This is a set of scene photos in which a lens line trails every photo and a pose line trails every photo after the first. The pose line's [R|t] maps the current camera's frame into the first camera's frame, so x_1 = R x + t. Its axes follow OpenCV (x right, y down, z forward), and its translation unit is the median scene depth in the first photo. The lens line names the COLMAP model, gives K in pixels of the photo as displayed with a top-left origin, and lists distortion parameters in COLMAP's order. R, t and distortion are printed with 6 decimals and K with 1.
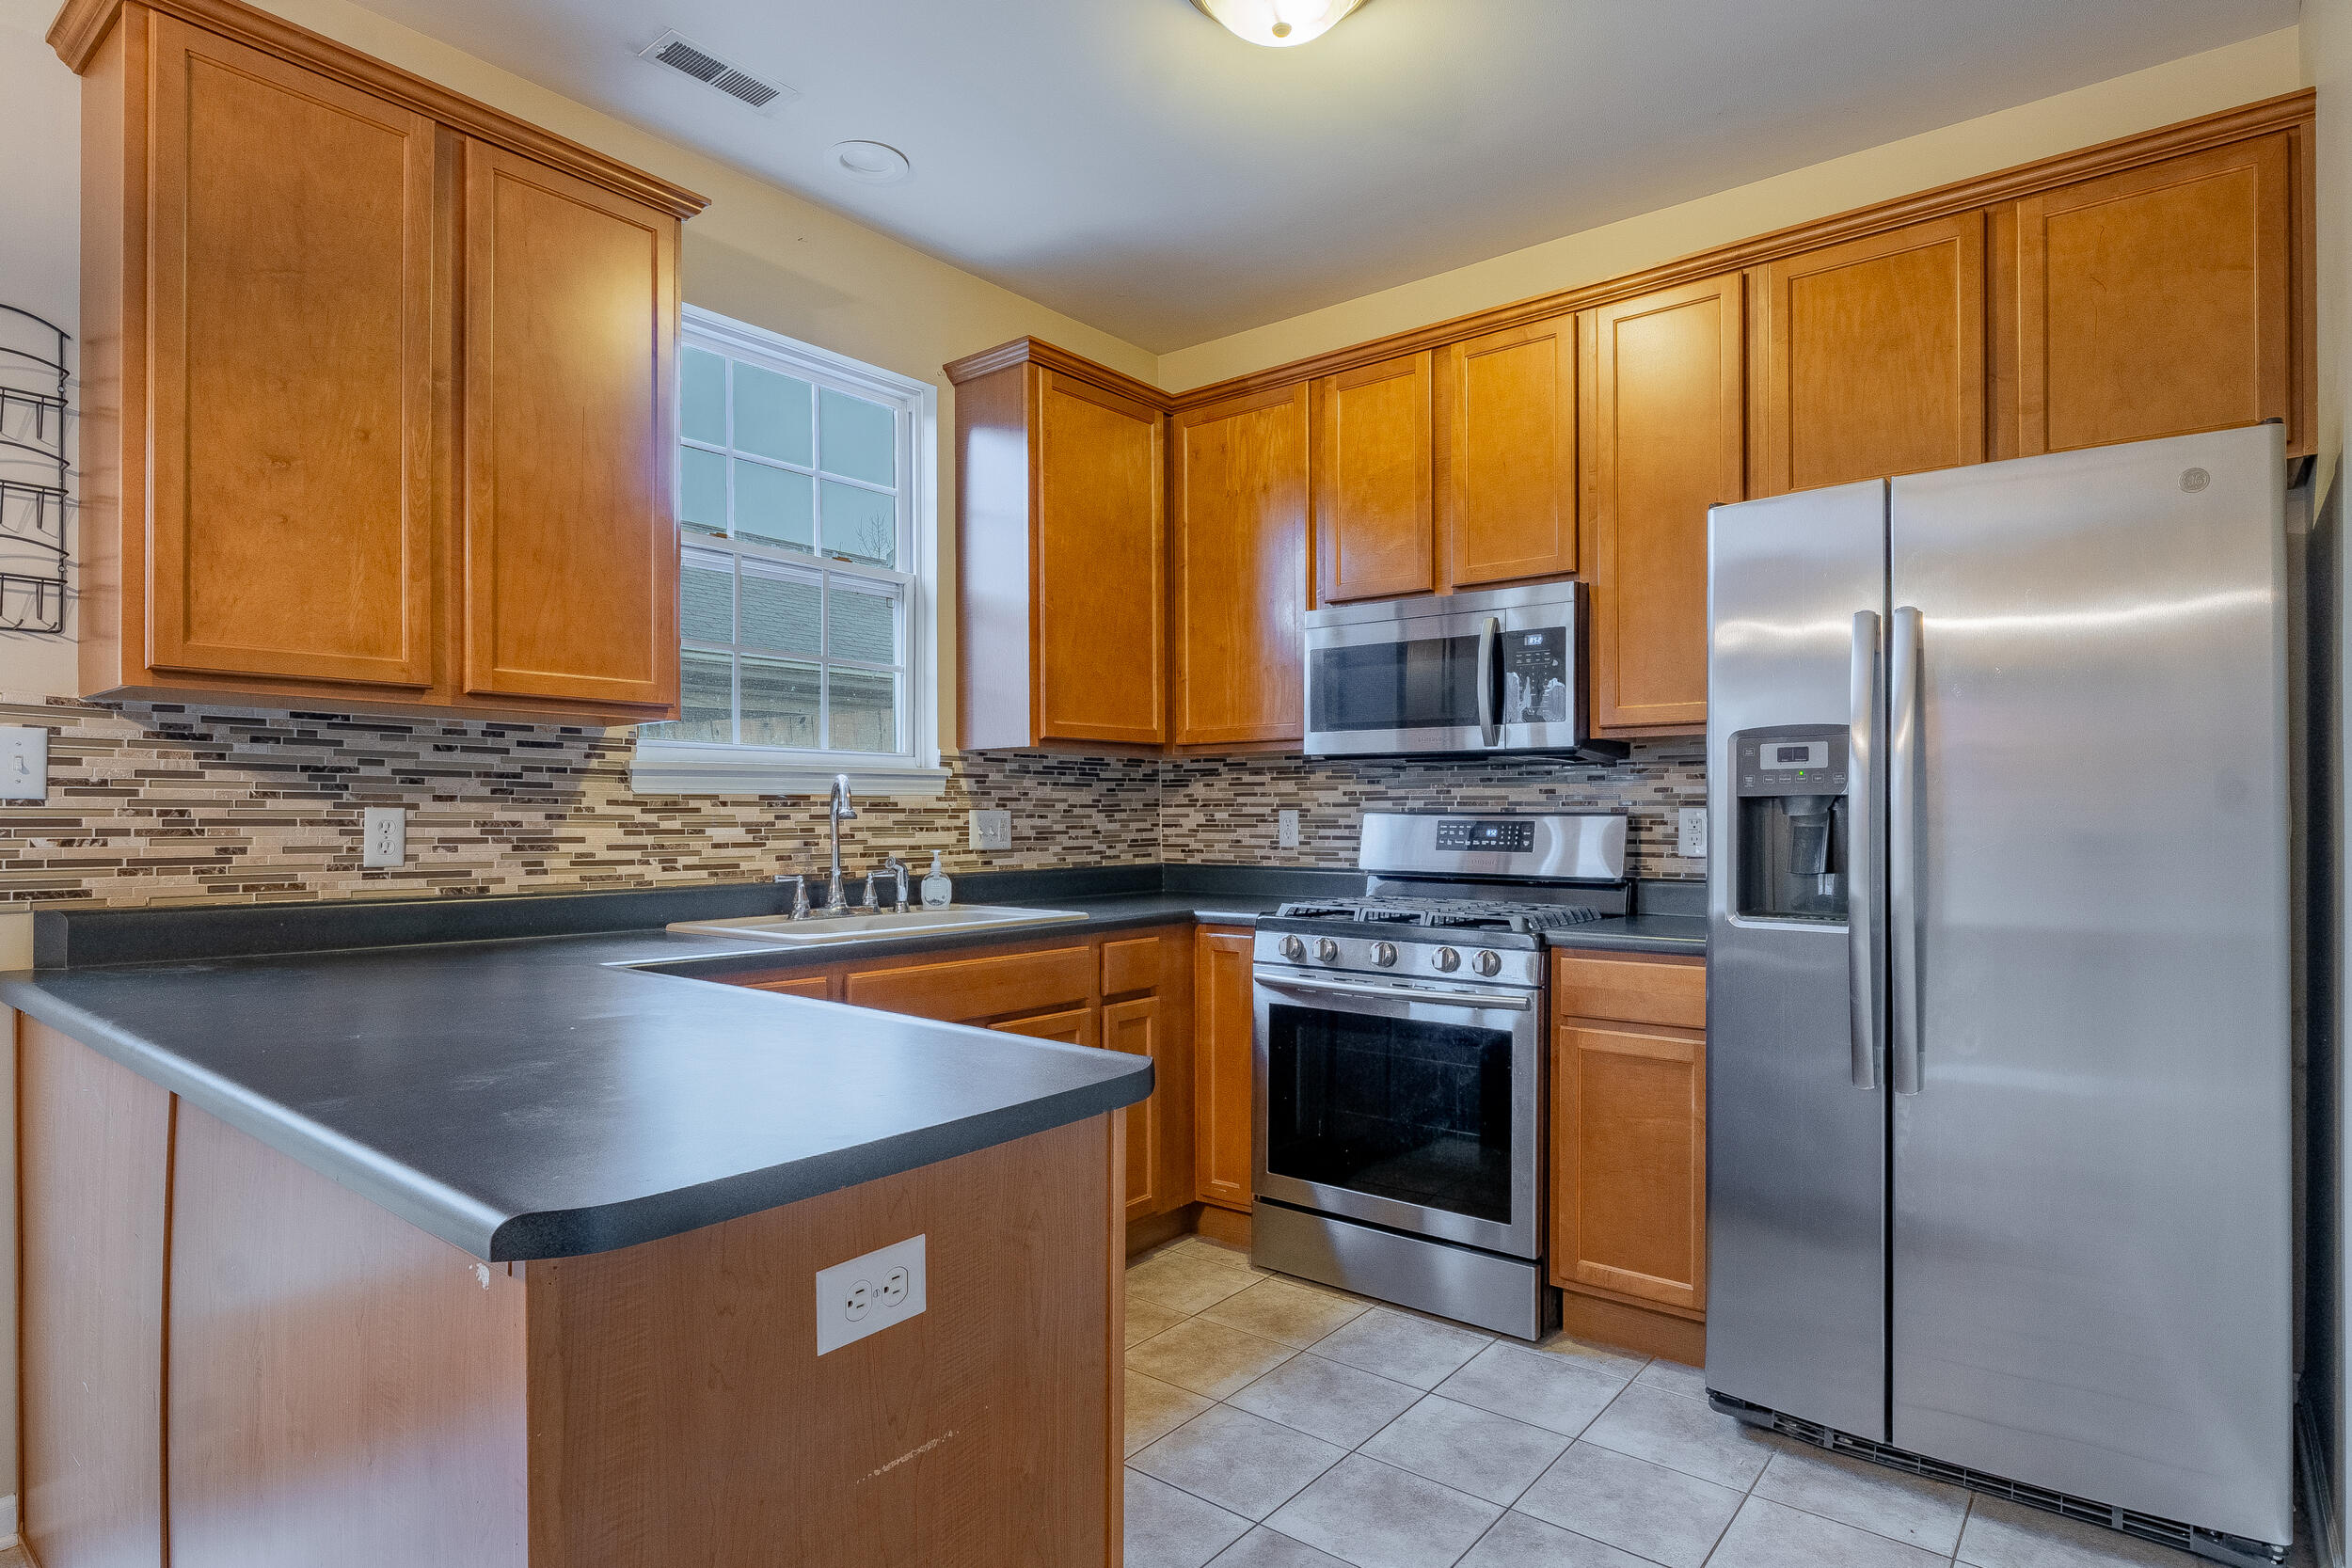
lens RADIAL K [[1250.0, 0, 1165.1], [0, 1250.0, 811.9], [0, 0, 1]] dist [-0.006344, 0.000825]
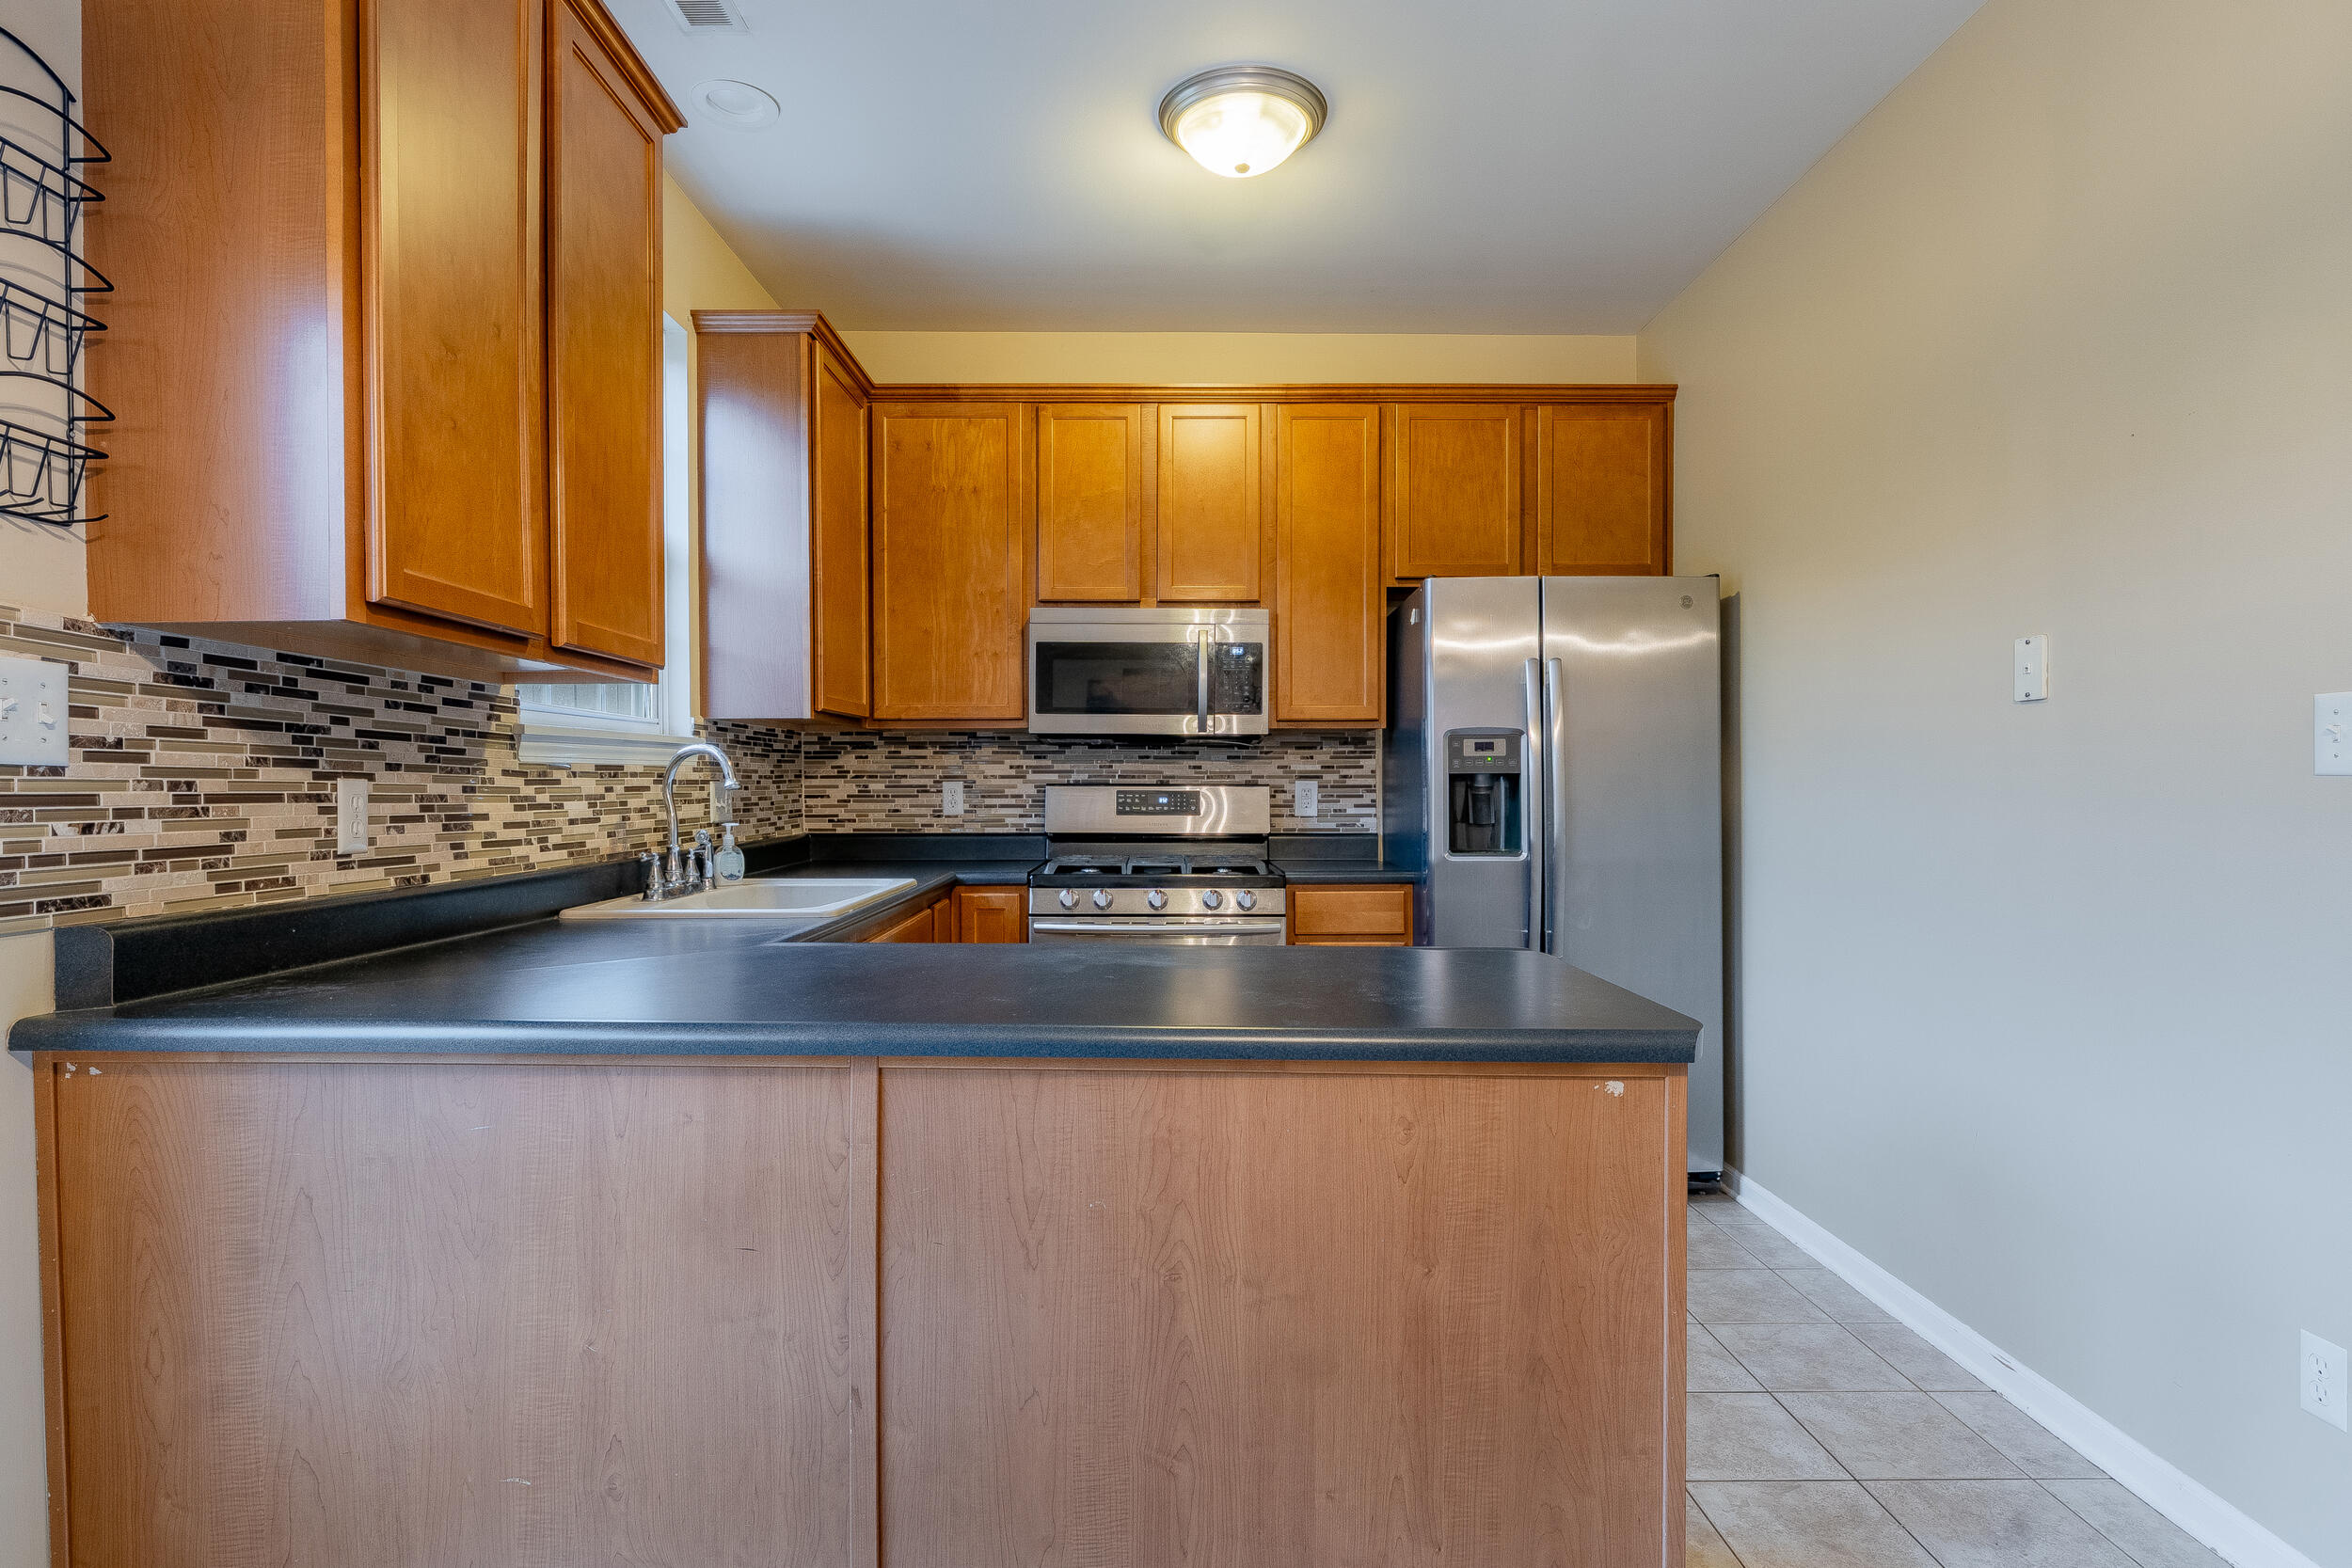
lens RADIAL K [[1250.0, 0, 1154.3], [0, 1250.0, 793.2], [0, 0, 1]] dist [-0.006344, 0.000825]
pose [[0.770977, -0.004879, 0.636845, -0.595260], [-0.000926, 0.999961, 0.008782, -0.001264], [-0.636863, -0.007360, 0.770942, 0.054154]]
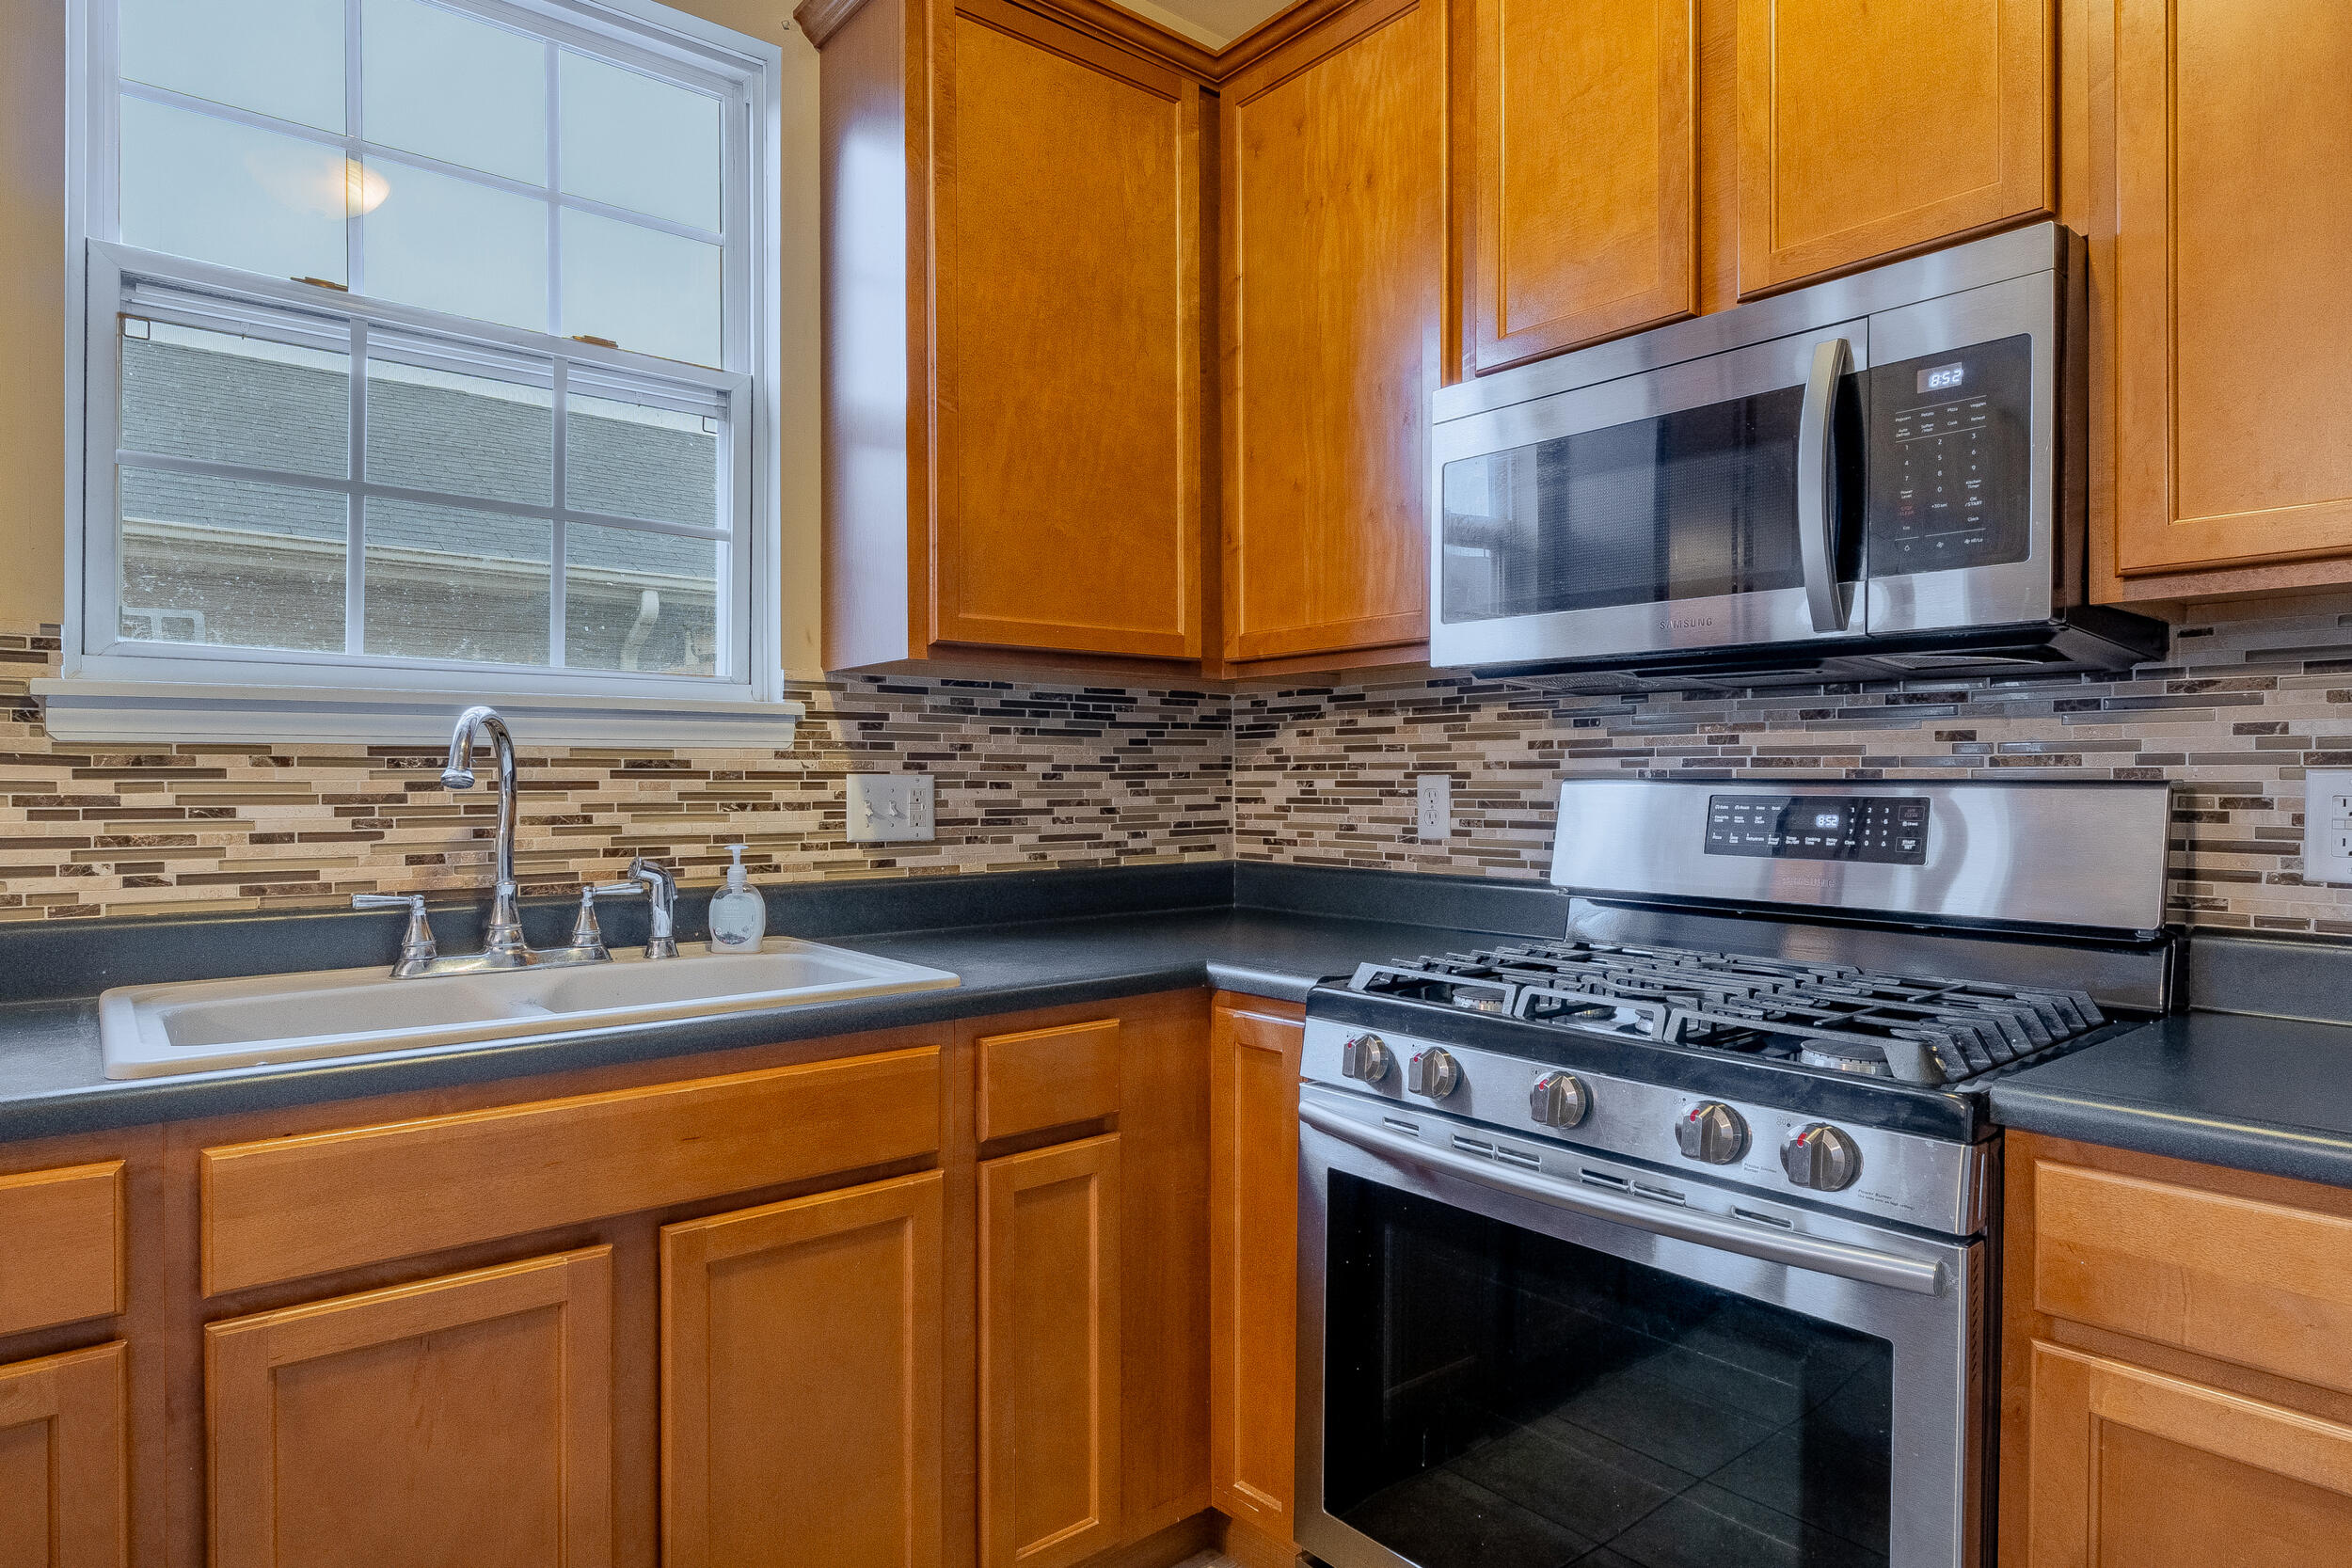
lens RADIAL K [[1306.5, 0, 1108.5], [0, 1306.5, 789.4], [0, 0, 1]] dist [-0.010660, 0.001987]
pose [[0.971833, 0.003082, -0.235651, 0.122606], [-0.001236, 0.999967, 0.007980, 0.000844], [0.235668, -0.007464, 0.971805, 0.496341]]
